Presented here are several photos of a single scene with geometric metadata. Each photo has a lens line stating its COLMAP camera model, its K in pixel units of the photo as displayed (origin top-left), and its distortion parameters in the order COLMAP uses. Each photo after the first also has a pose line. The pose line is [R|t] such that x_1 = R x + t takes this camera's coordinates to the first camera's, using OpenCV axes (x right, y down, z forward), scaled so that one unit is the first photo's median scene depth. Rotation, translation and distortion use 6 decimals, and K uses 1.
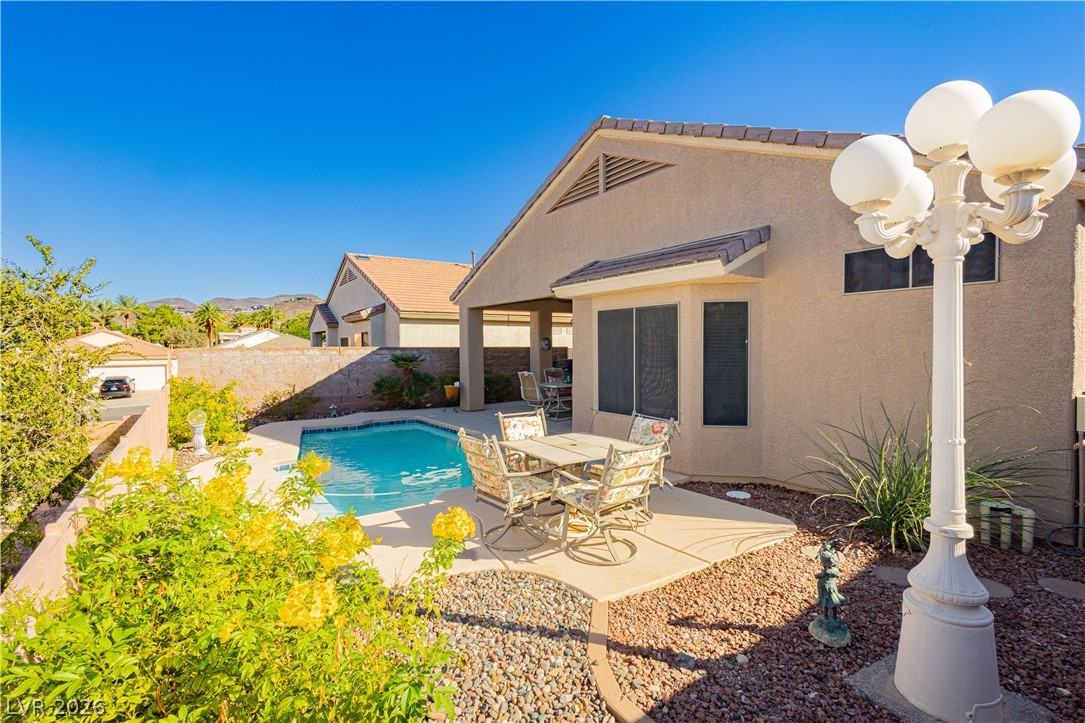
lens RADIAL K [[498.5, 0, 542.5], [0, 498.5, 361.5], [0, 0, 1]] dist [0.000651, -0.000279]
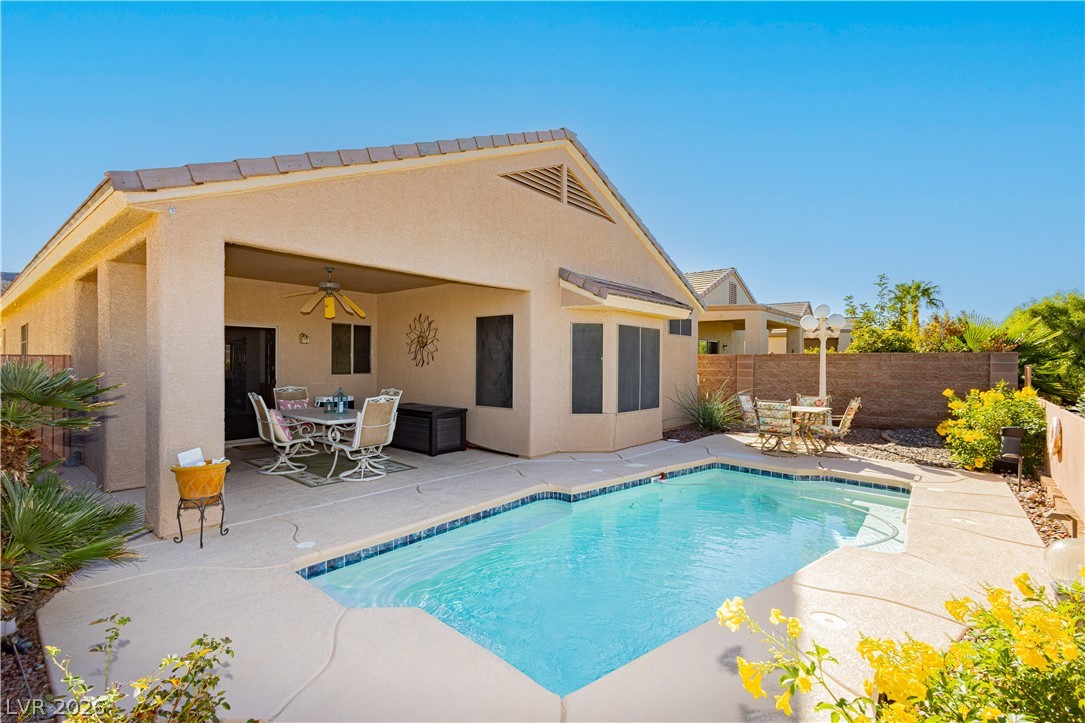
lens RADIAL K [[498.5, 0, 542.5], [0, 498.5, 361.5], [0, 0, 1]] dist [0.000651, -0.000279]
pose [[-0.259102, 0.003295, 0.965844, -0.979994], [0.023539, 0.999719, 0.002904, -0.026105], [-0.965563, 0.023487, -0.259106, 1.531299]]
